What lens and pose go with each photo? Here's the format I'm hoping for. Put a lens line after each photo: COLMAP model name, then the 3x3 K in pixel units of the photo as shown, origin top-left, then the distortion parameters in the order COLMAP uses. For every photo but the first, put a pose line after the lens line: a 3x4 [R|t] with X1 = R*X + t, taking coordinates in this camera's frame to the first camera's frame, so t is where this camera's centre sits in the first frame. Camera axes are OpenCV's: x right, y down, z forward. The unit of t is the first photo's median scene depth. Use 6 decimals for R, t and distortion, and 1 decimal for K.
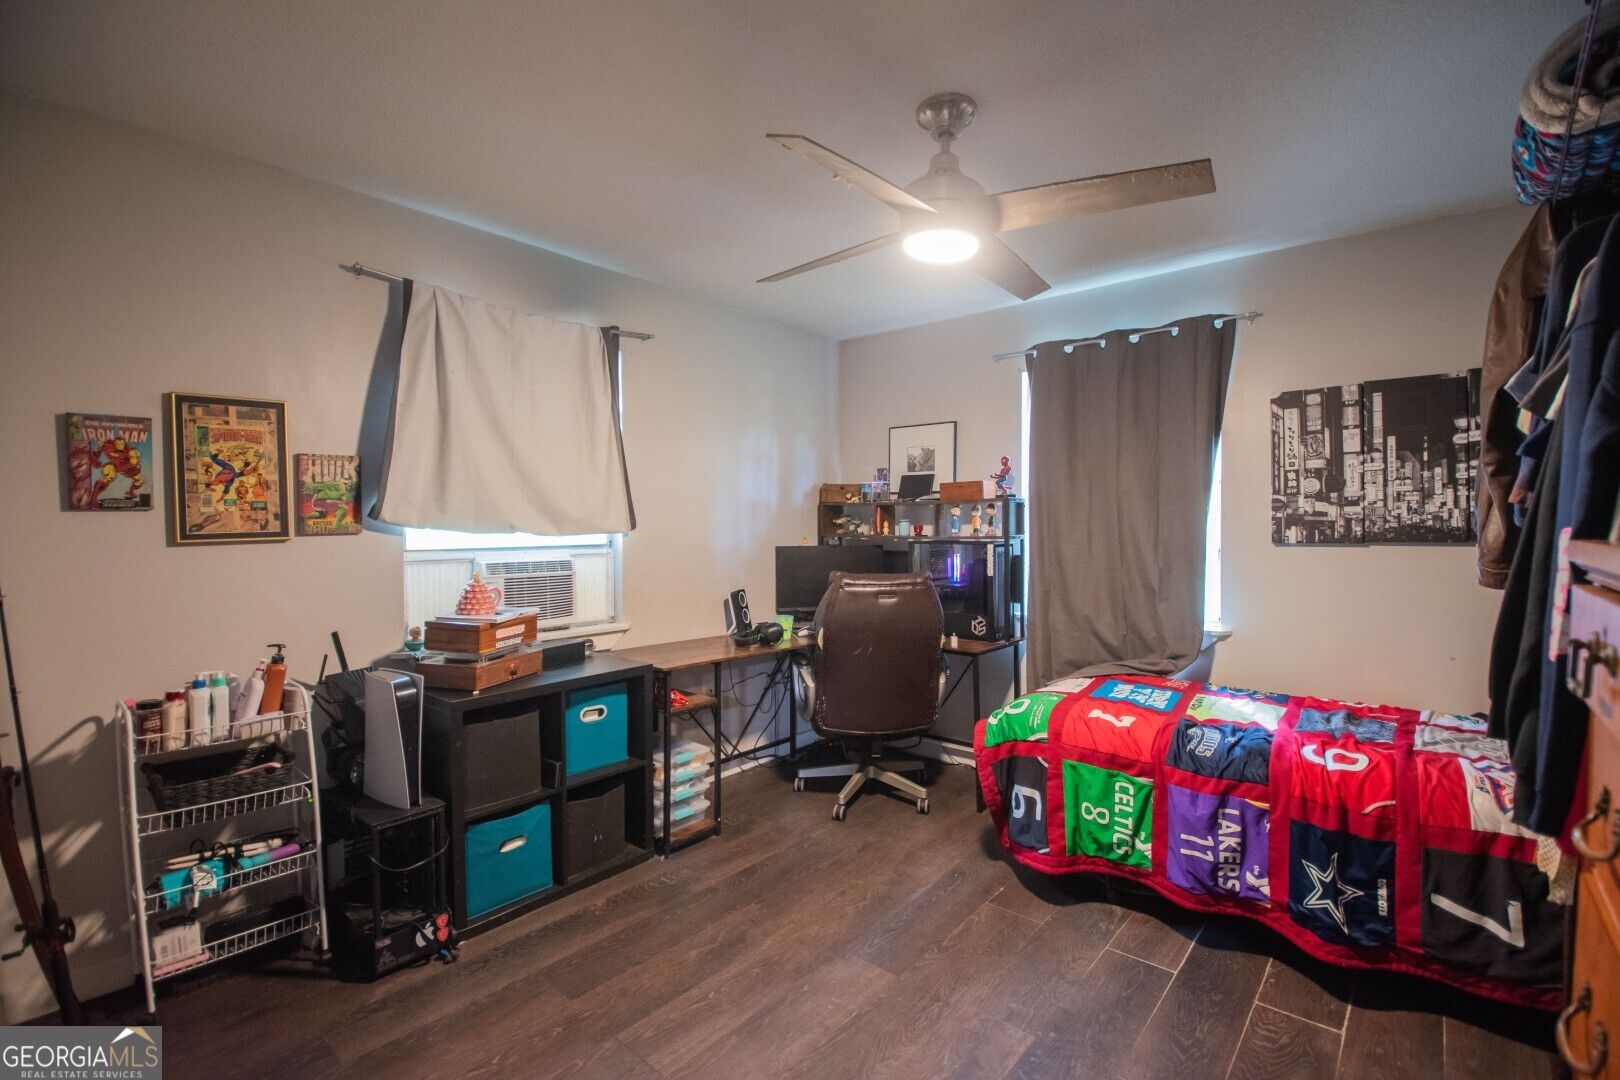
lens RADIAL K [[713.5, 0, 813.2], [0, 713.5, 531.0], [0, 0, 1]] dist [0.005201, -0.017529]
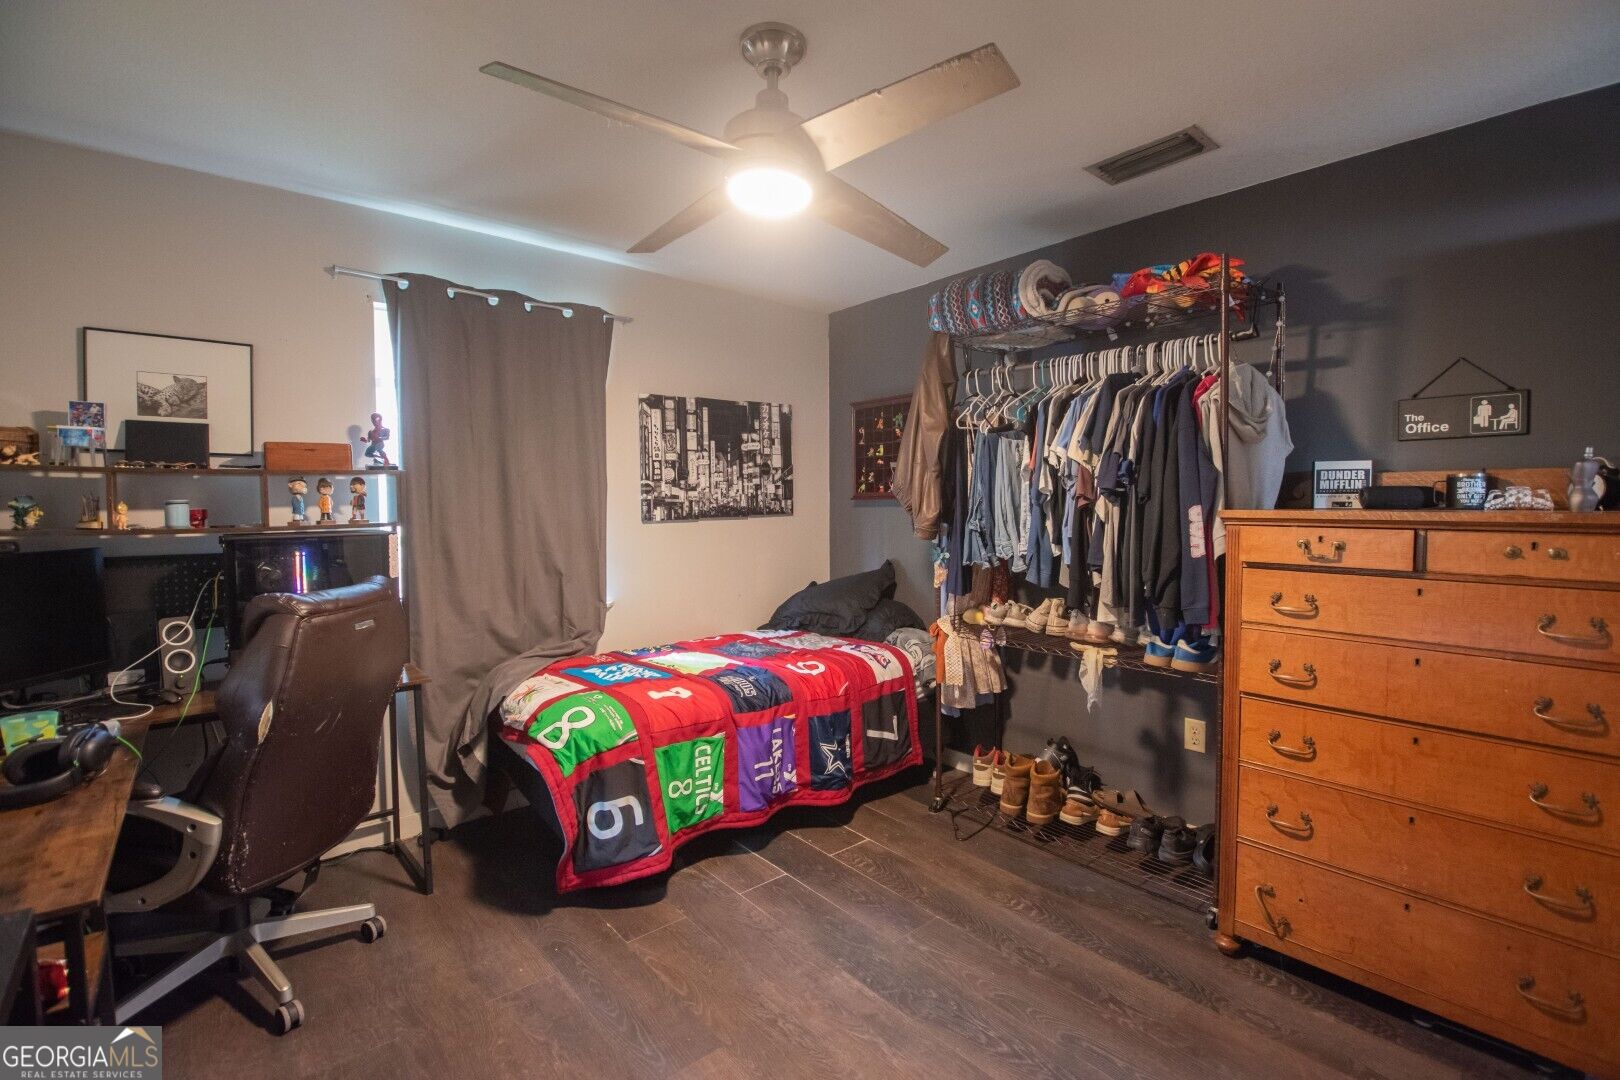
lens RADIAL K [[713.5, 0, 813.7], [0, 713.5, 531.7], [0, 0, 1]] dist [0.005201, -0.017529]
pose [[0.148149, -0.037707, 0.988246, -0.516258], [0.014108, 0.999252, 0.036012, -0.004699], [-0.988864, 0.008607, 0.148571, 0.593055]]
